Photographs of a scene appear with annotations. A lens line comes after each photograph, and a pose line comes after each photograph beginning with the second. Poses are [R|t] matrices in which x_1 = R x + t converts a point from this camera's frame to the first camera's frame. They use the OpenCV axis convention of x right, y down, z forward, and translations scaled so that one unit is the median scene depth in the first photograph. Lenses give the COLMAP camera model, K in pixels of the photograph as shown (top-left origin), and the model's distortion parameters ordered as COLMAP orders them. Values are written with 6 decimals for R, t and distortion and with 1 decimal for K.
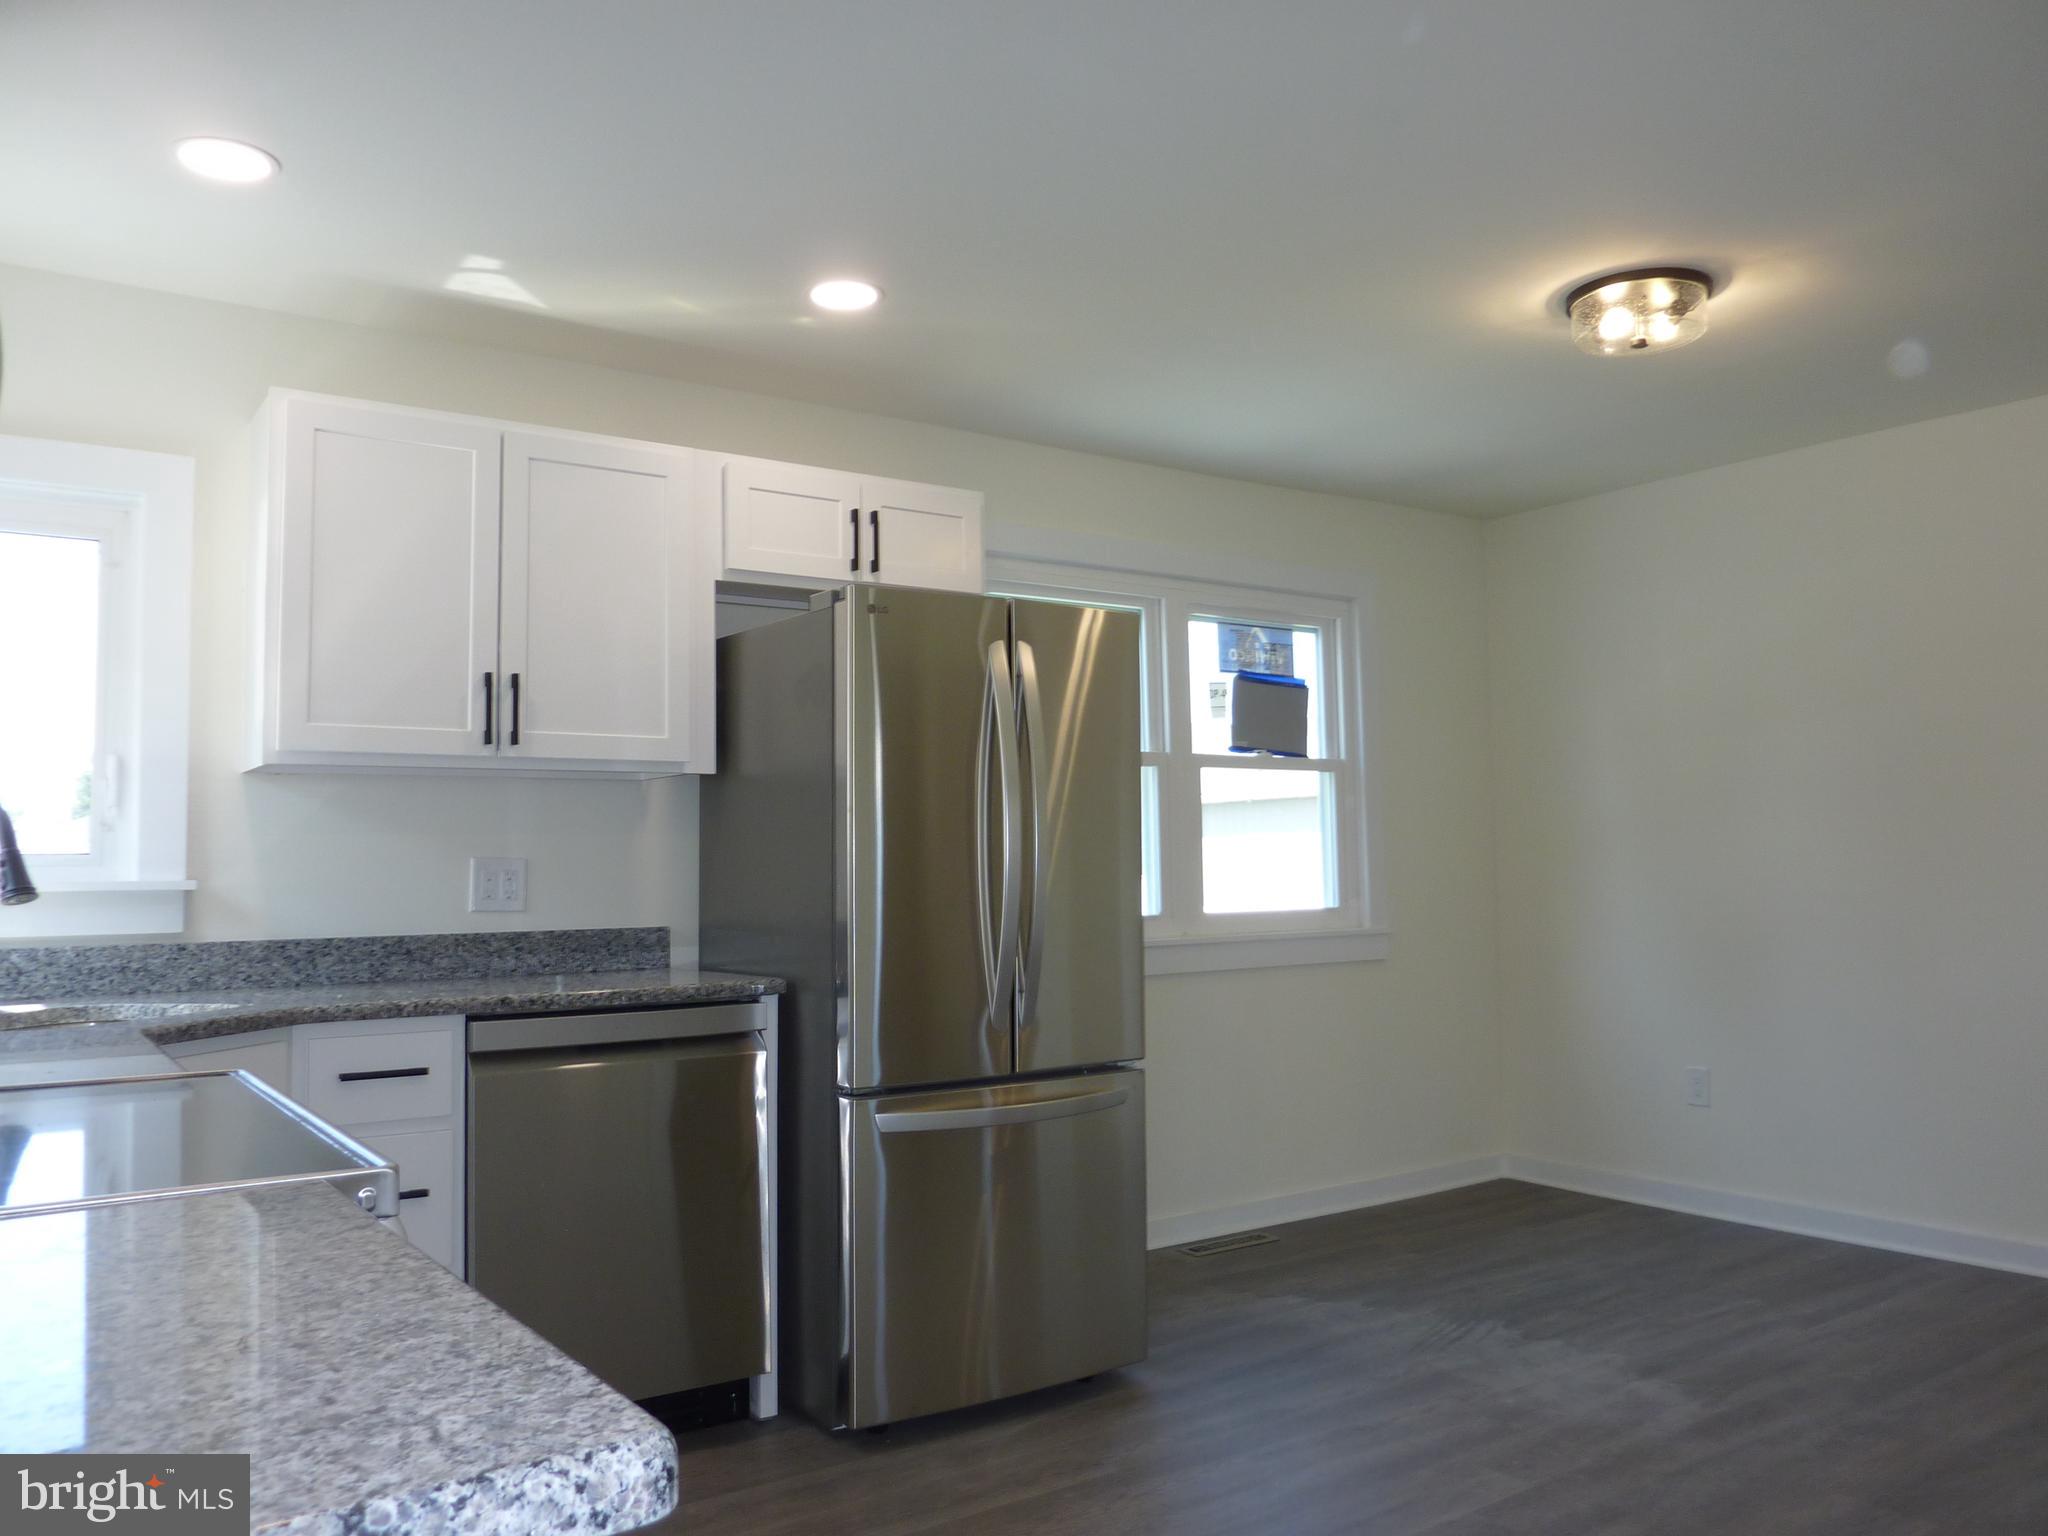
lens RADIAL K [[1561.0, 0, 1032.5], [0, 1561.0, 765.5], [0, 0, 1]] dist [-0.016622, -0.011431]
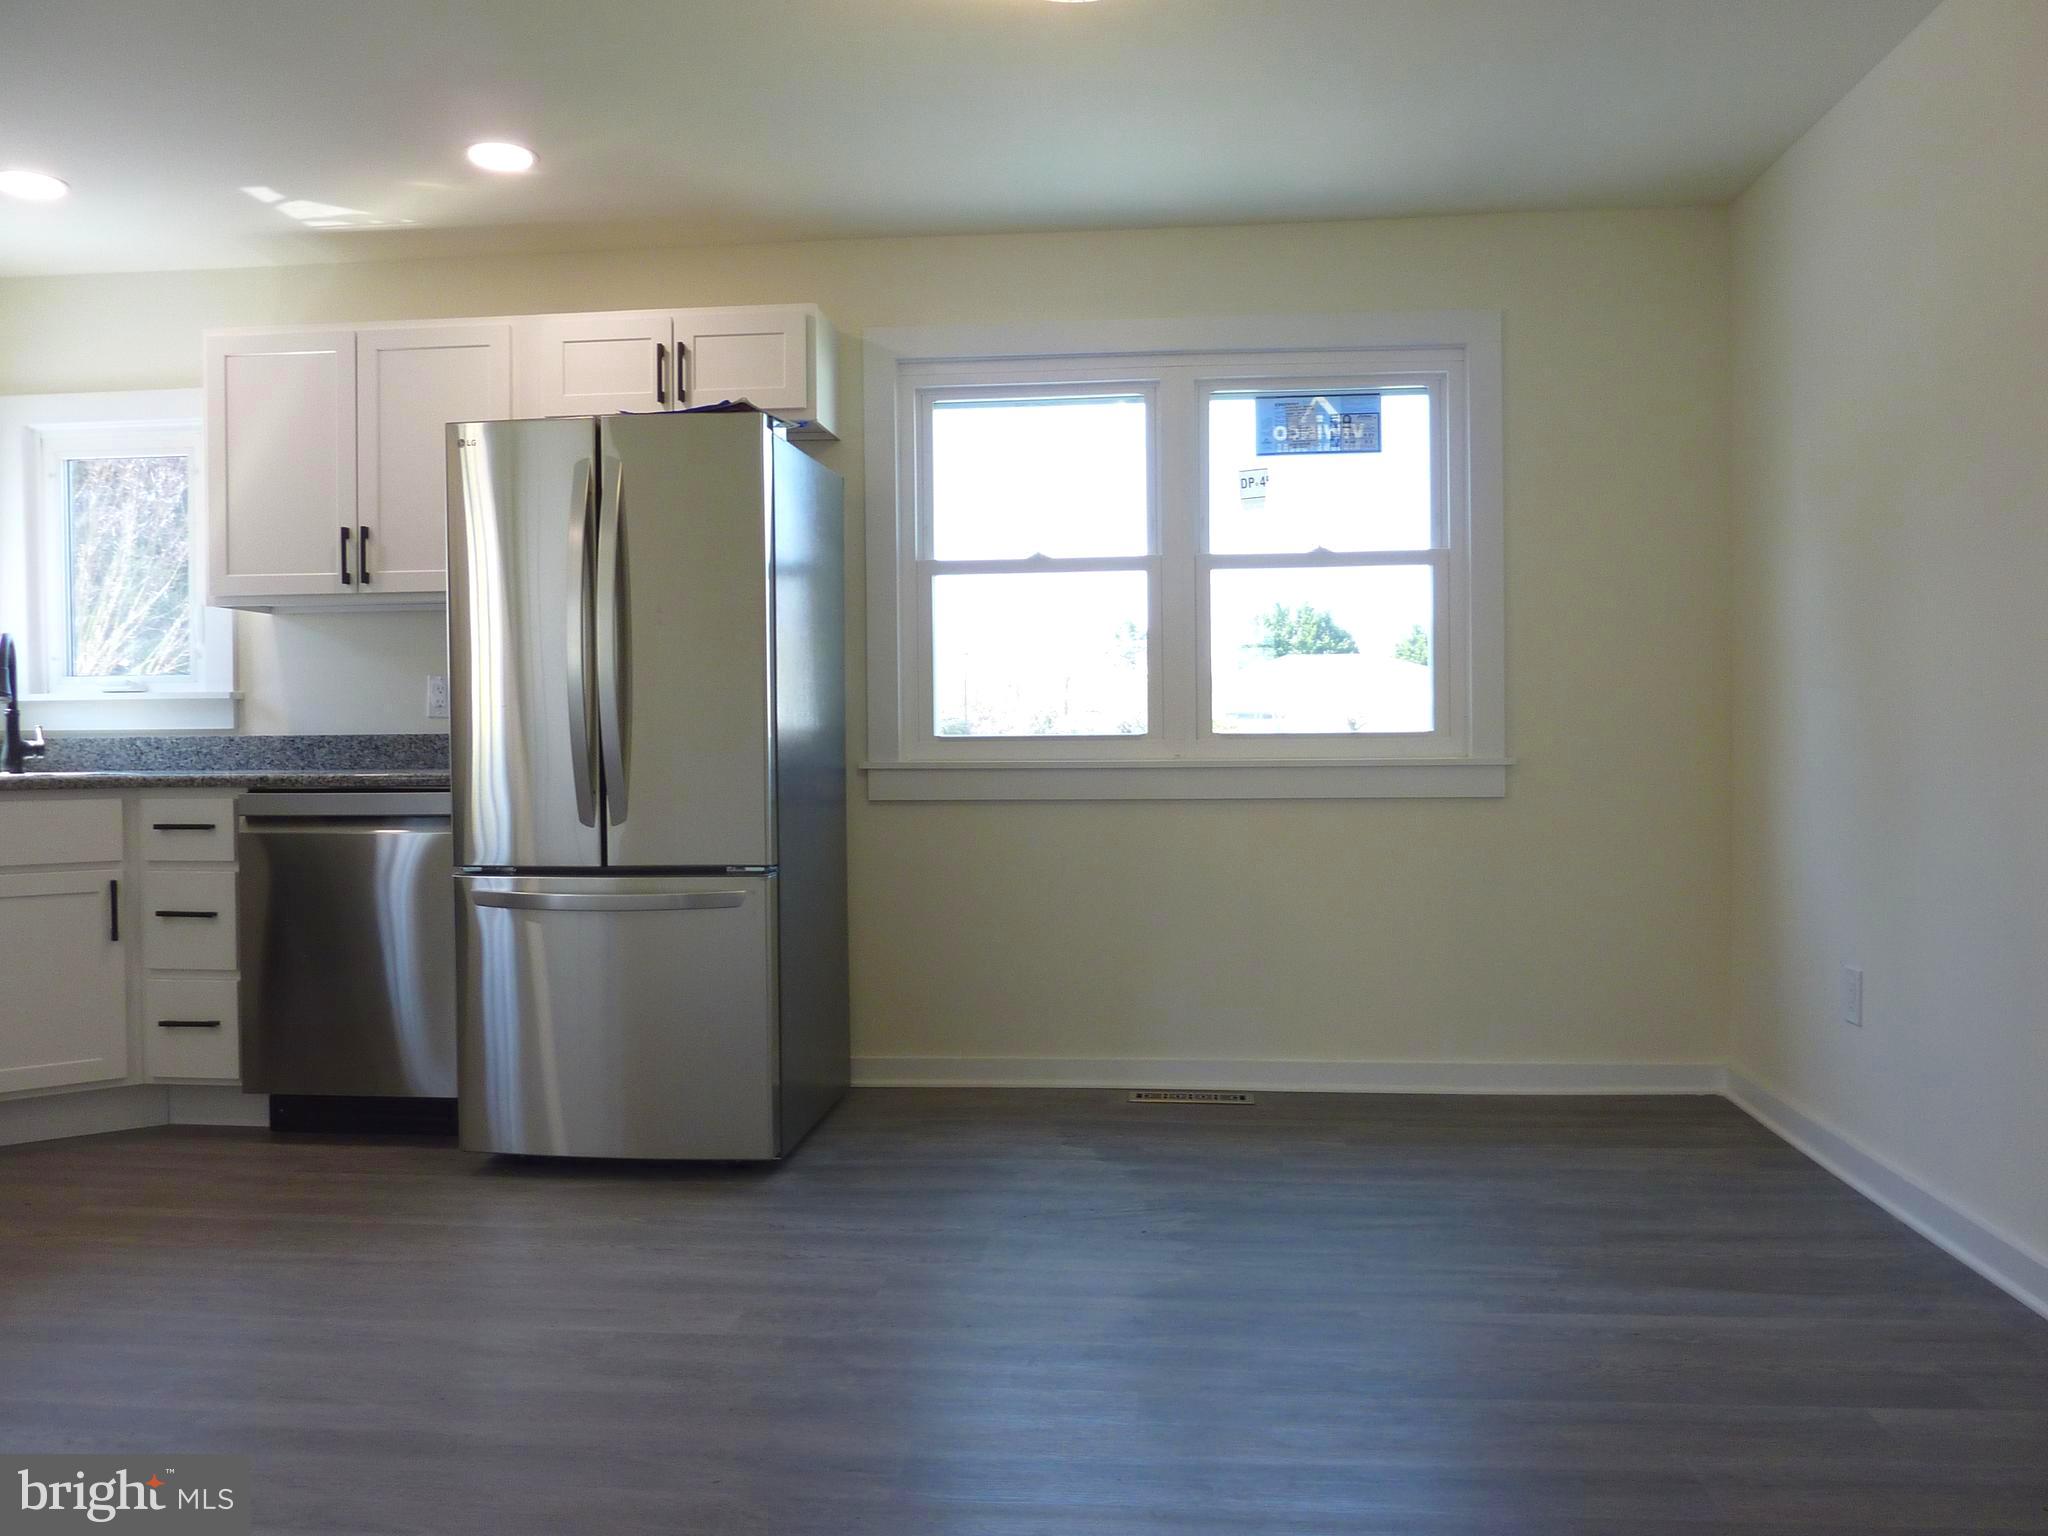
lens RADIAL K [[1561.0, 0, 1032.5], [0, 1561.0, 765.5], [0, 0, 1]] dist [-0.016622, -0.011431]
pose [[0.756742, 0.022654, -0.653320, 0.894526], [0.040975, 0.995790, 0.081991, 0.052255], [0.652428, -0.088816, 0.752629, 0.386954]]
